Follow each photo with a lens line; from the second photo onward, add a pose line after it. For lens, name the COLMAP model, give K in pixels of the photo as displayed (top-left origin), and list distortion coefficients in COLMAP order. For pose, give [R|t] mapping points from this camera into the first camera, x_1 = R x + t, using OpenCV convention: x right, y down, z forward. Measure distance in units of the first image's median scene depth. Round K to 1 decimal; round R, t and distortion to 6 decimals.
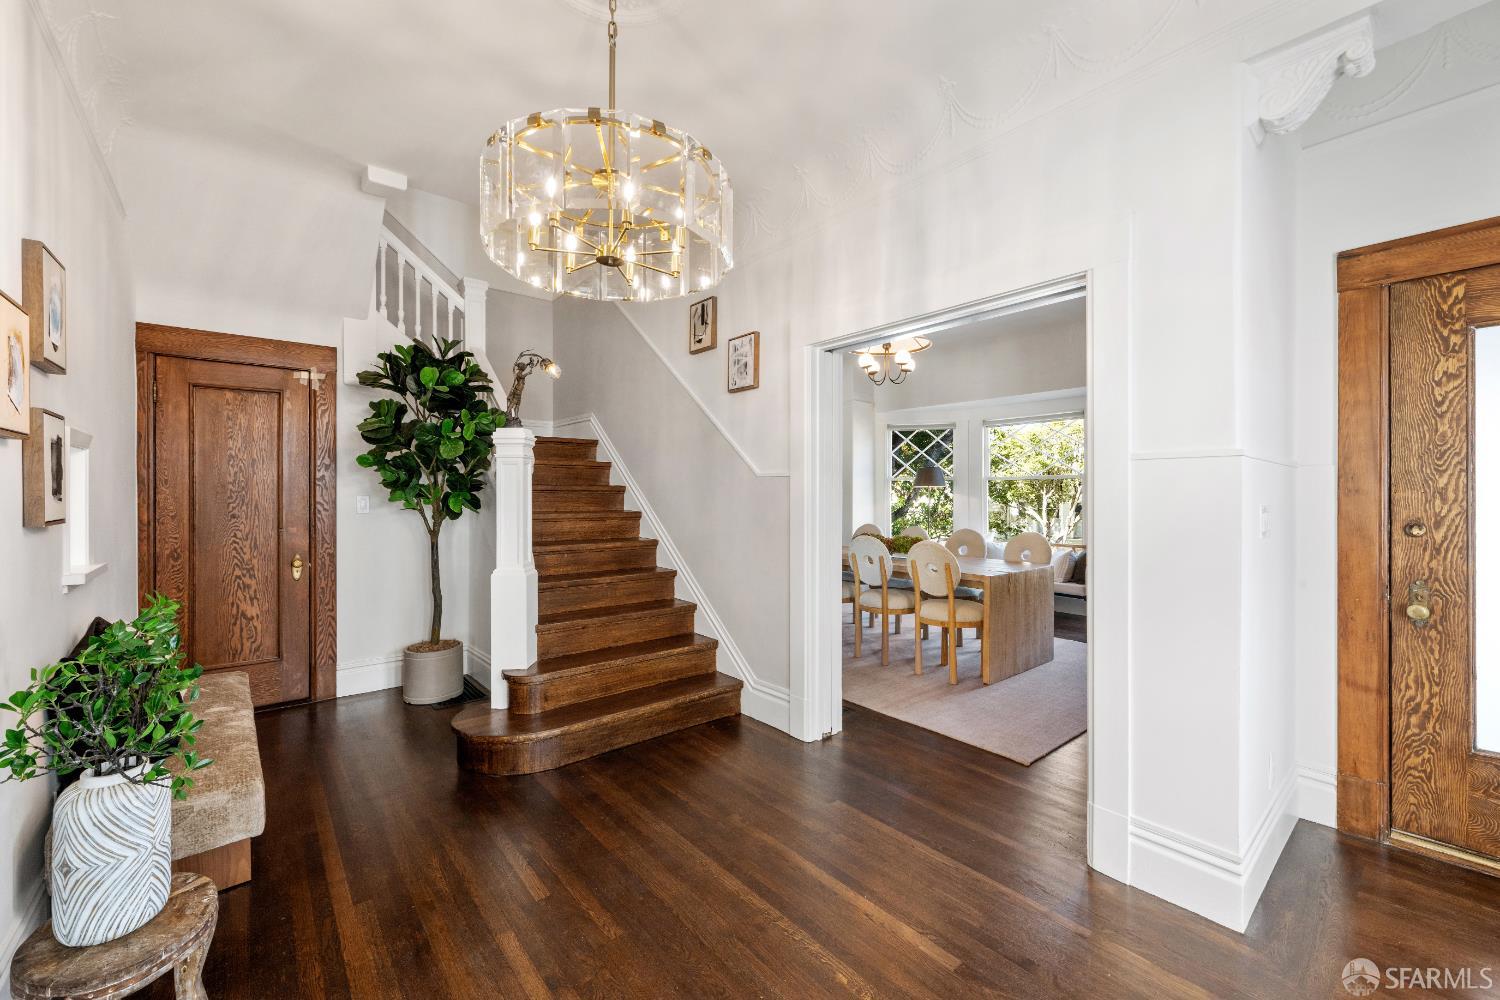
lens RADIAL K [[599.7, 0, 753.8], [0, 599.7, 495.7], [0, 0, 1]] dist [0.000637, -0.000108]
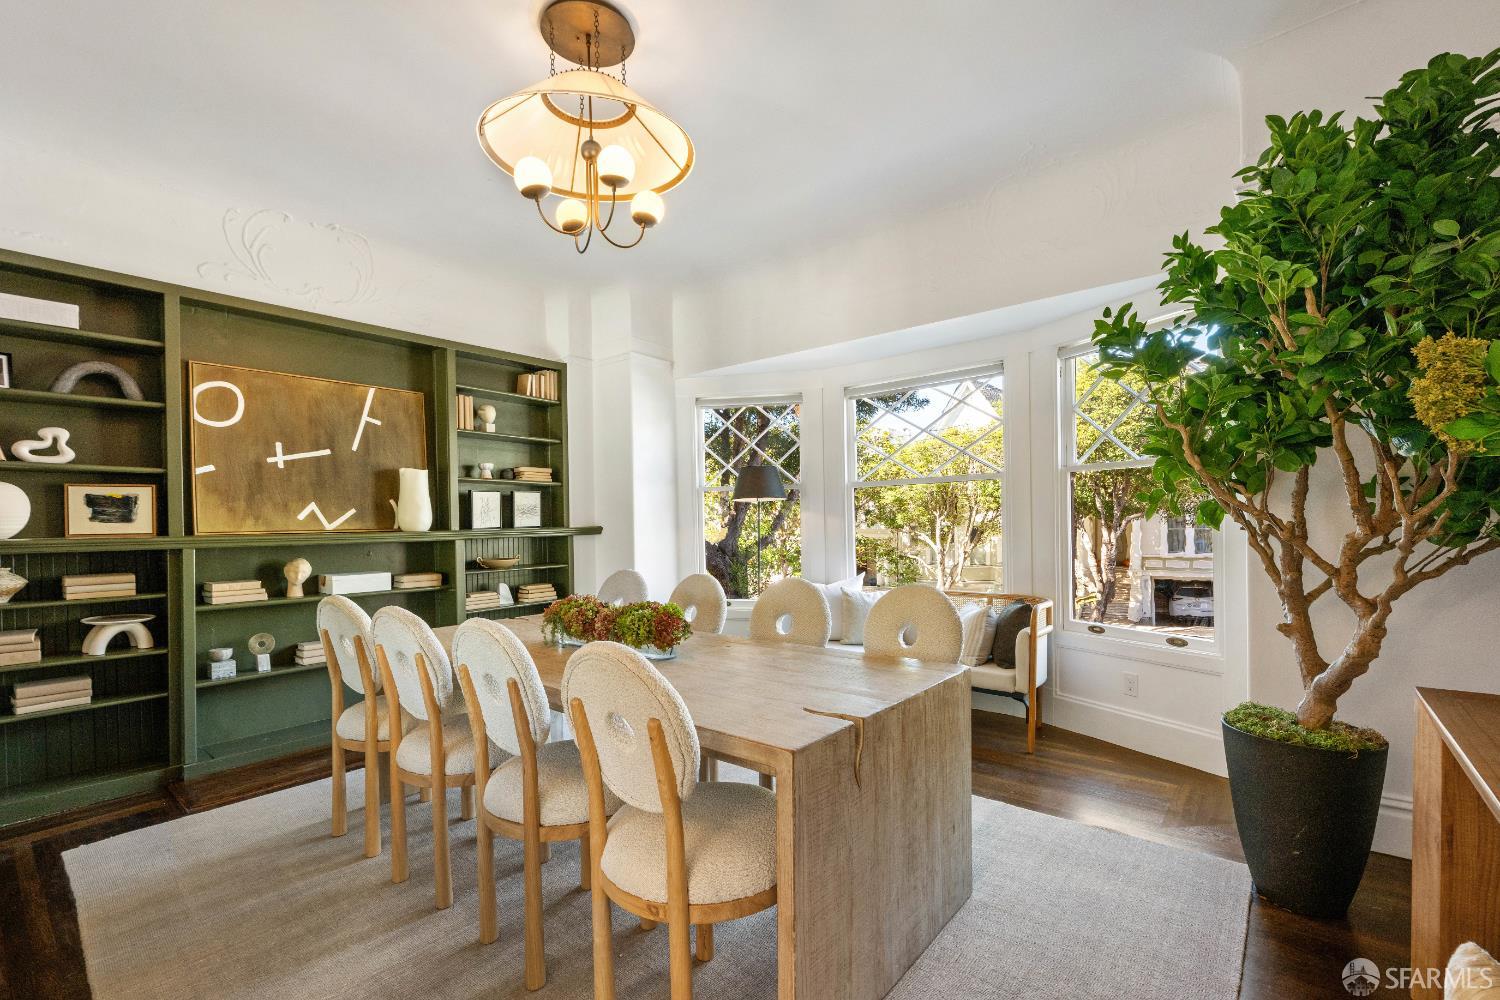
lens RADIAL K [[651.2, 0, 748.7], [0, 651.2, 515.2], [0, 0, 1]] dist [-0.000146, -0.000002]
pose [[0.985532, -0.009326, 0.169234, 0.161018], [0.011390, 0.999872, -0.011229, 0.006882], [-0.169107, 0.012994, 0.985512, 0.343718]]
